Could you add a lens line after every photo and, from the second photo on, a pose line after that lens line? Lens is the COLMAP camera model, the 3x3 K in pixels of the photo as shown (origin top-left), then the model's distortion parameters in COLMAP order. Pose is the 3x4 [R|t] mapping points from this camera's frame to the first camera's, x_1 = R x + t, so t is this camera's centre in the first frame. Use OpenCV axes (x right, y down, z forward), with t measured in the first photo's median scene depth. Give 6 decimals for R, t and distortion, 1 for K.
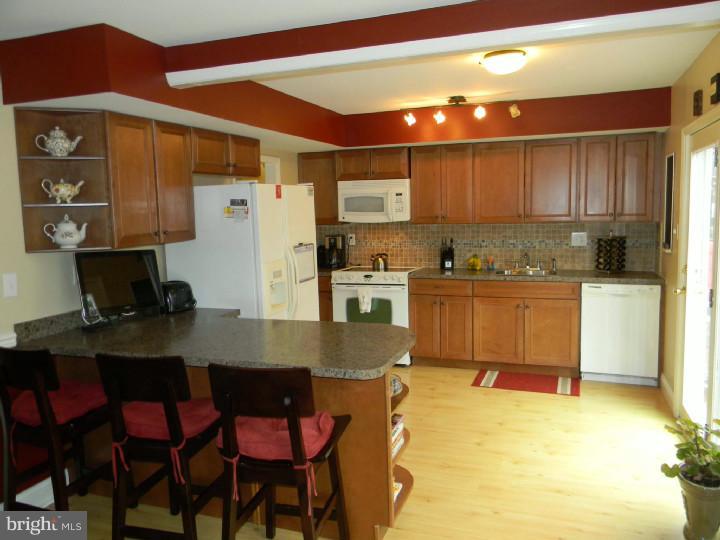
lens RADIAL K [[582.6, 0, 360.0], [0, 582.6, 270.0], [0, 0, 1]] dist [0.007285, 0.000148]
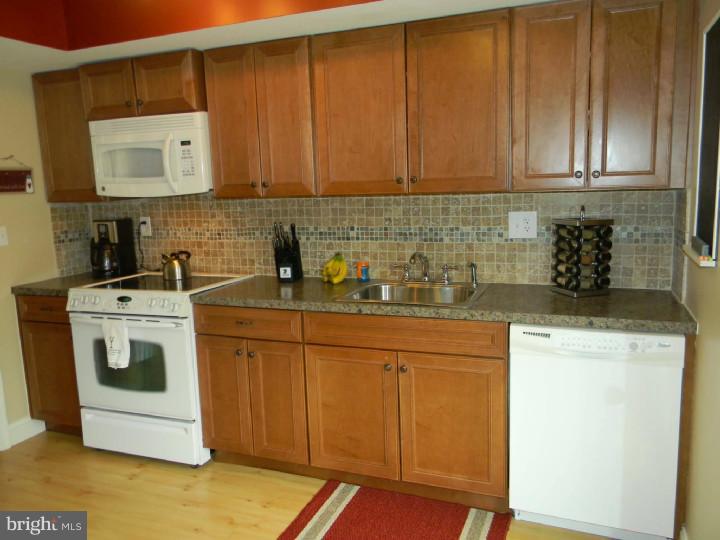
lens RADIAL K [[582.6, 0, 360.0], [0, 582.6, 270.0], [0, 0, 1]] dist [0.007285, 0.000148]
pose [[0.999584, -0.010290, -0.026931, 0.245134], [0.011603, 0.998729, 0.049053, -0.039504], [0.026392, -0.049346, 0.998433, 0.482686]]
